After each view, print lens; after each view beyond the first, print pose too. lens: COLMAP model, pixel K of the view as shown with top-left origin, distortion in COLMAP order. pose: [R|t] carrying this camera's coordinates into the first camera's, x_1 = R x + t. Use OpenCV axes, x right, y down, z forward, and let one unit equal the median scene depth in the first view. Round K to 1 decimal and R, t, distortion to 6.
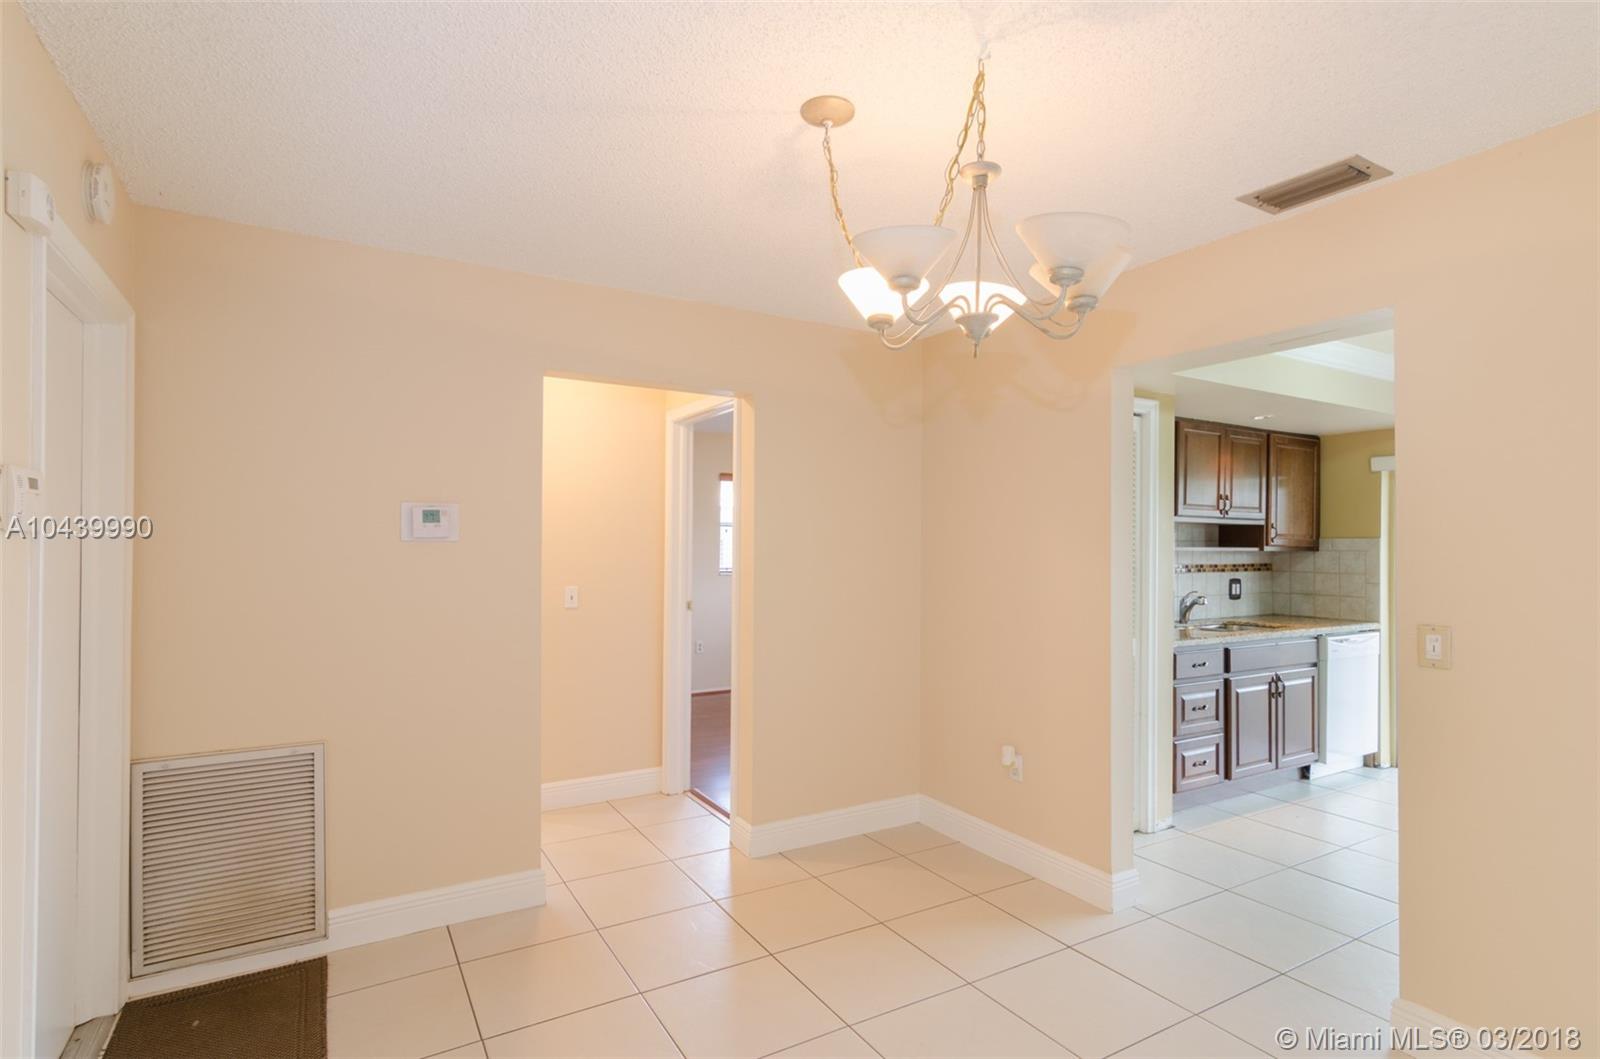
lens RADIAL K [[731.4, 0, 763.1], [0, 731.4, 539.3], [0, 0, 1]] dist [0.001713, 0.000121]
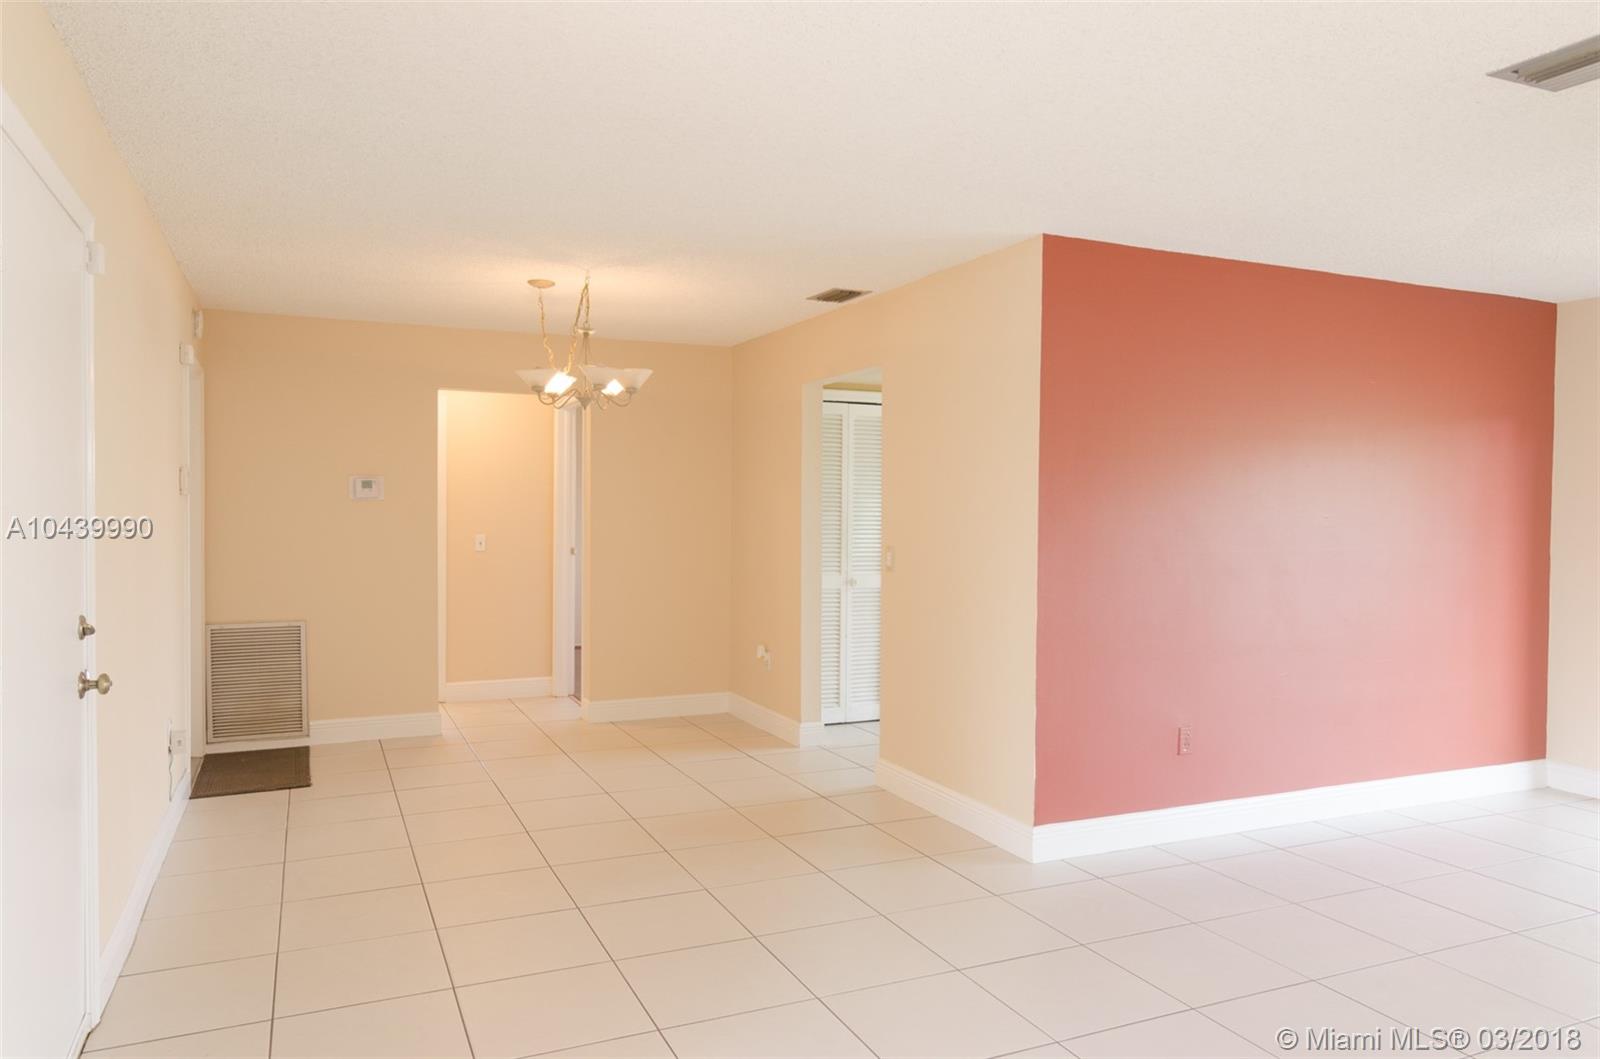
lens RADIAL K [[1105.2, 0, 800.0], [0, 1105.2, 529.5], [0, 0, 1]] dist [-0.007448, -0.000035]
pose [[0.993410, 0.003627, -0.114559, 0.762719], [-0.000569, 0.999643, 0.026709, 0.001829], [0.114615, -0.026468, 0.993057, -1.288781]]
